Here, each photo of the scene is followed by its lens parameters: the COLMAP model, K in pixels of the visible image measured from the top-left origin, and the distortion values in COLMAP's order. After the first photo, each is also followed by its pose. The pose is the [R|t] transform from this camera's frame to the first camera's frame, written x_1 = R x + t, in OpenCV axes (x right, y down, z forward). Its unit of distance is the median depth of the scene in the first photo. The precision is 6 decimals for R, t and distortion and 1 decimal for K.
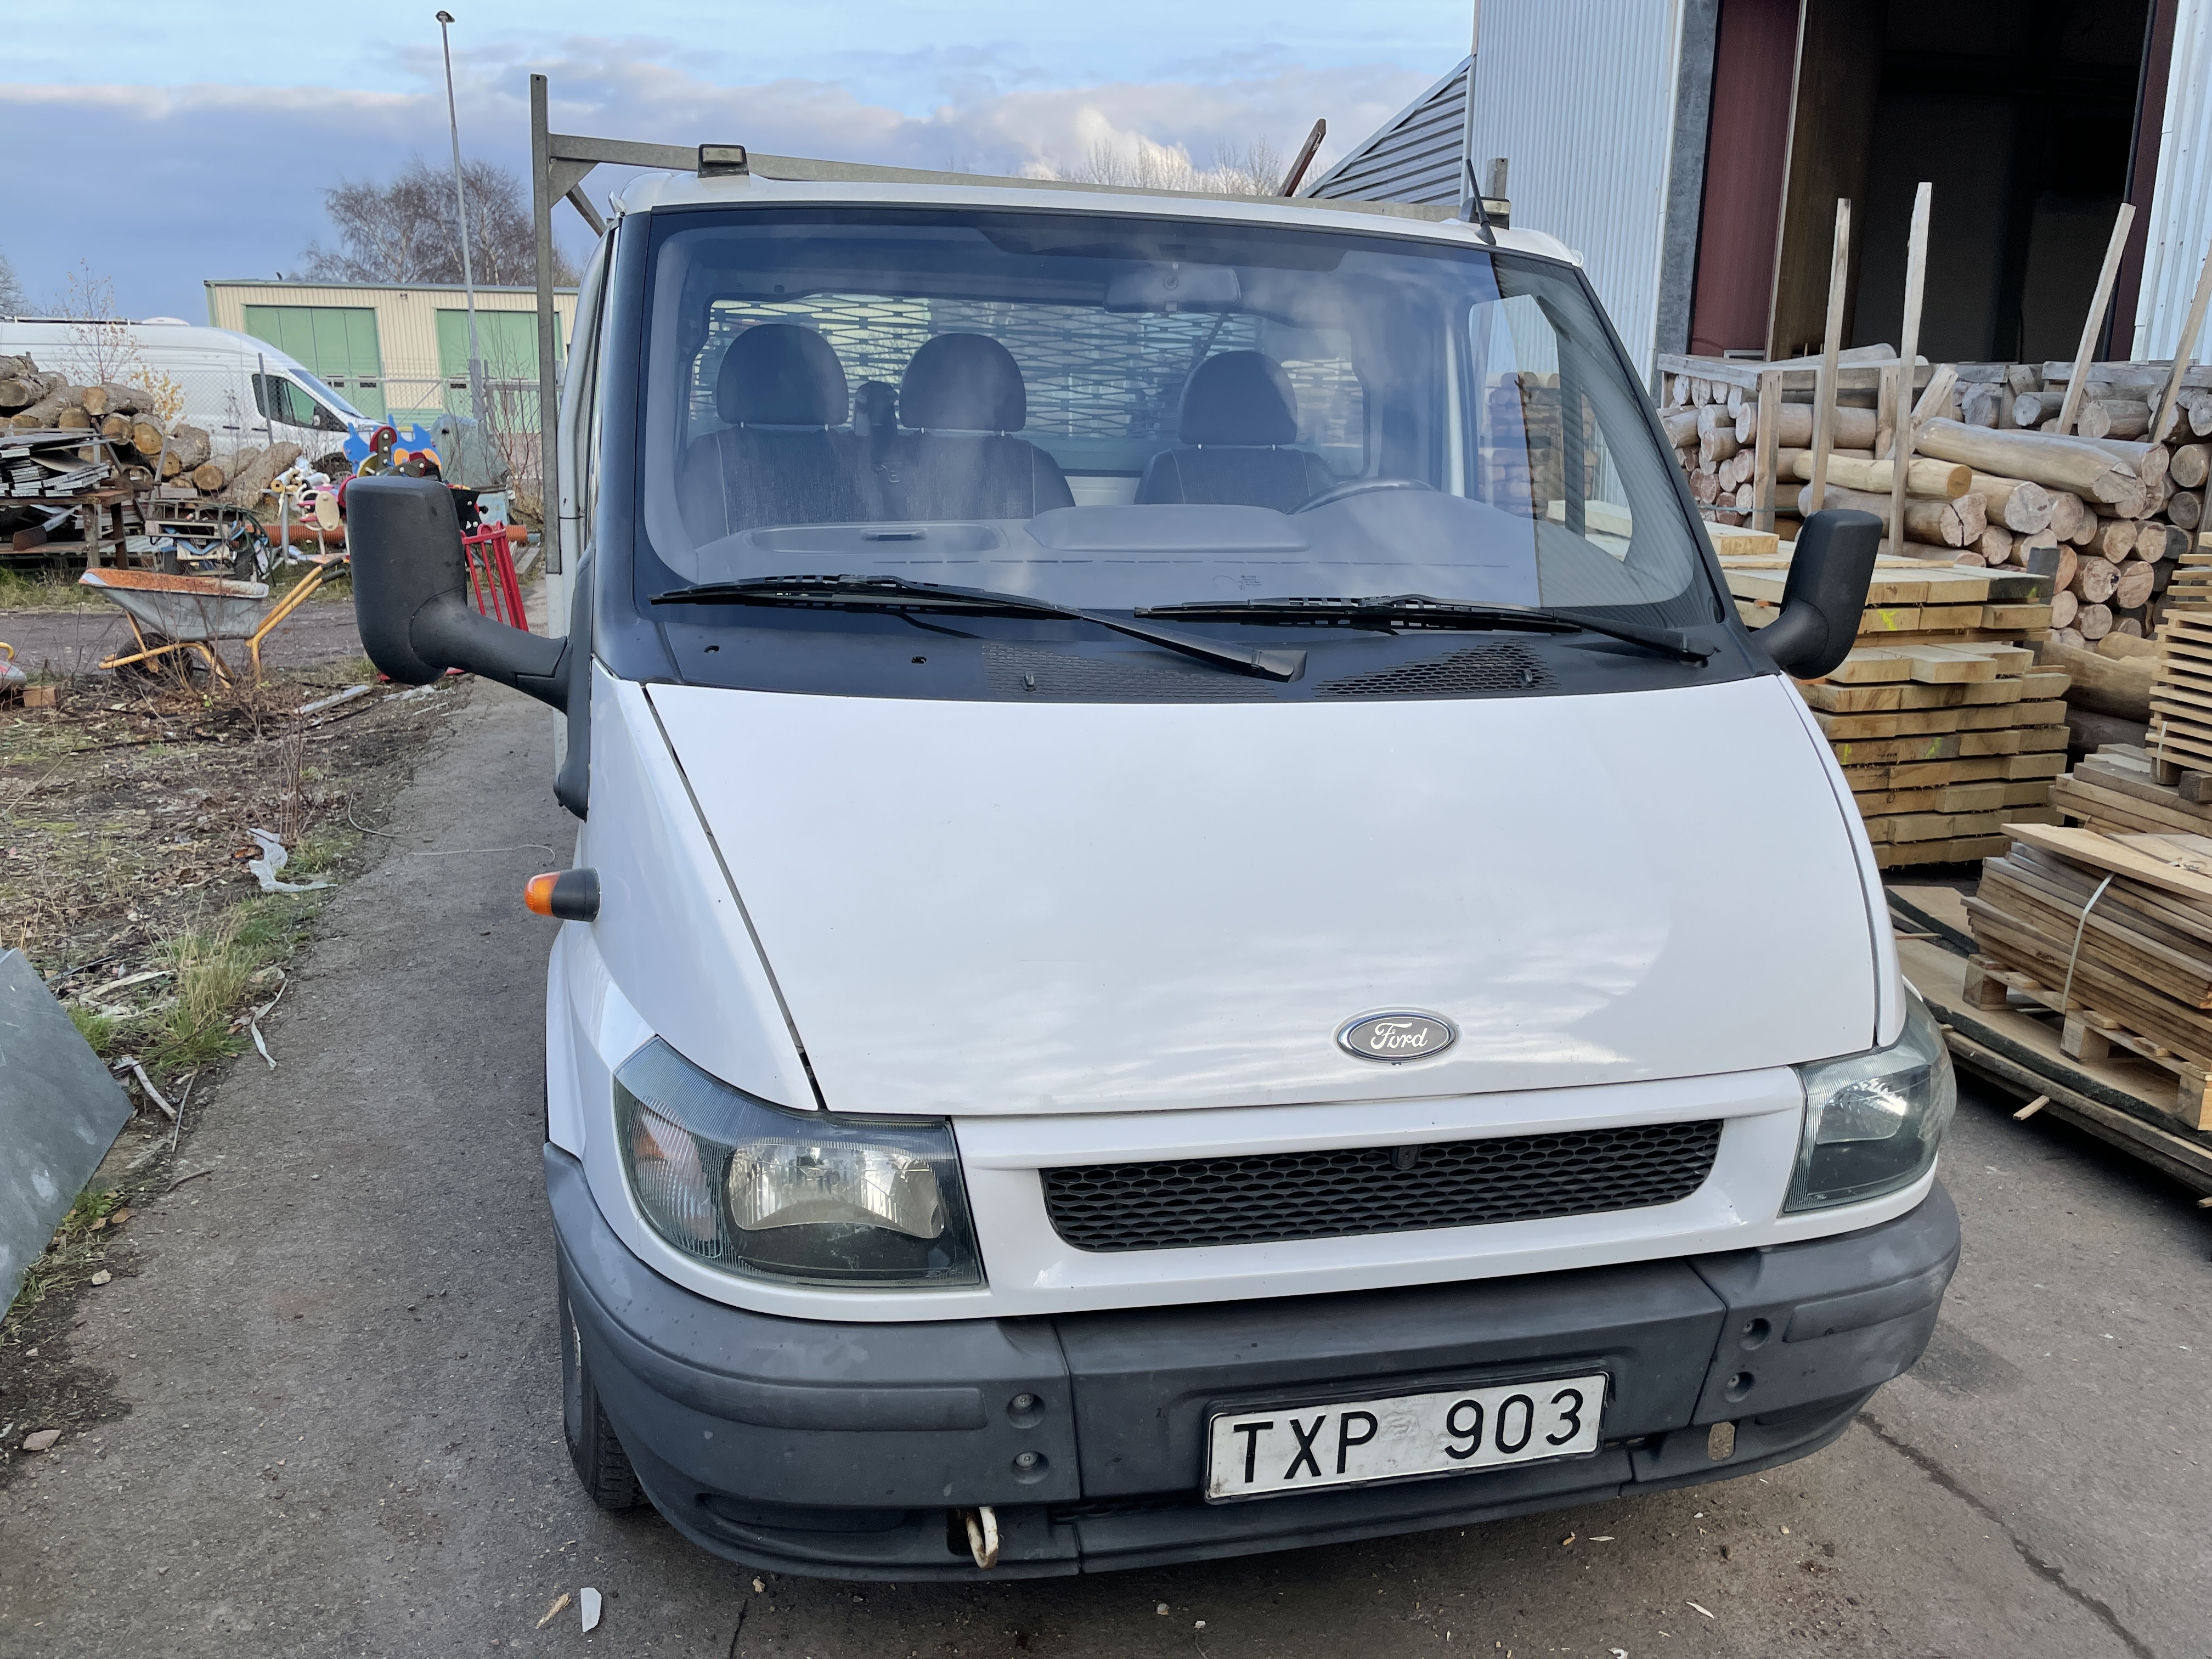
lens RADIAL K [[1669.2, 0, 1119.4], [0, 1669.2, 833.6], [0, 0, 1]] dist [0.086003, -0.107874]
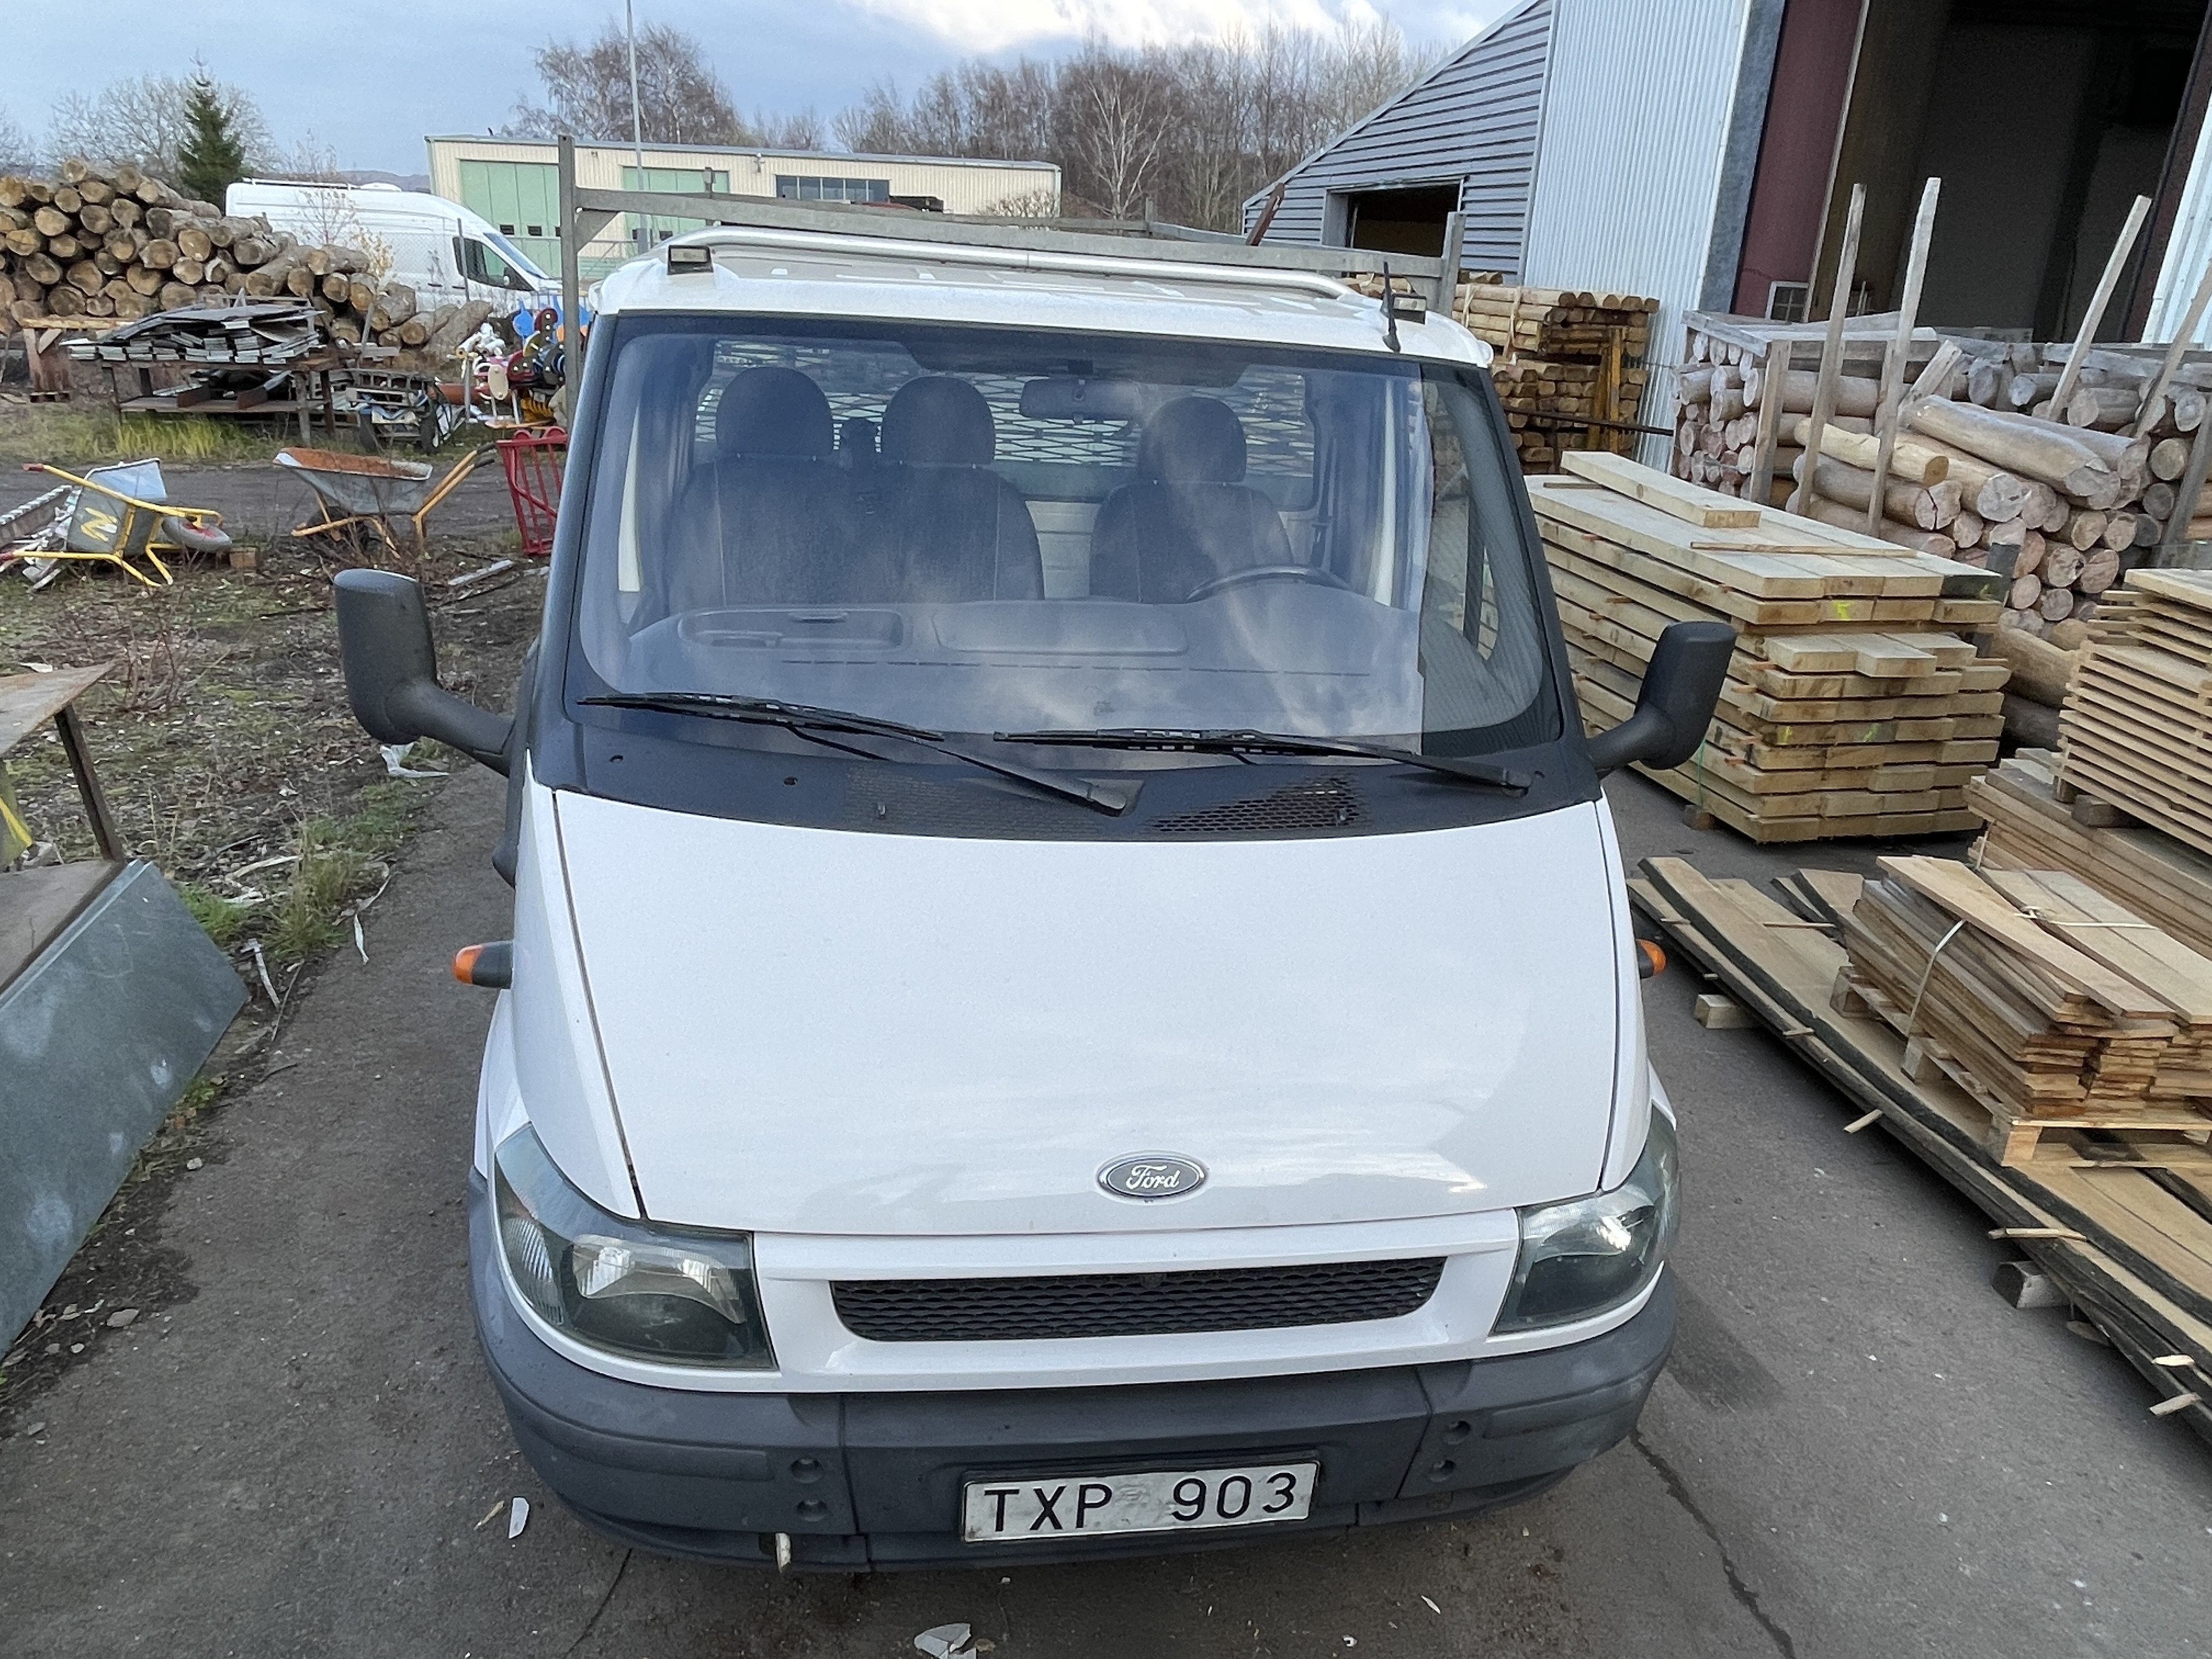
lens RADIAL K [[1492.3, 0, 1085.9], [0, 1492.3, 832.4], [0, 0, 1]] dist [-0.000179, -0.008052]
pose [[0.995089, 0.064140, -0.075386, 0.093181], [-0.055087, 0.991653, 0.116571, -0.117010], [0.082234, -0.111846, 0.990317, 0.006623]]
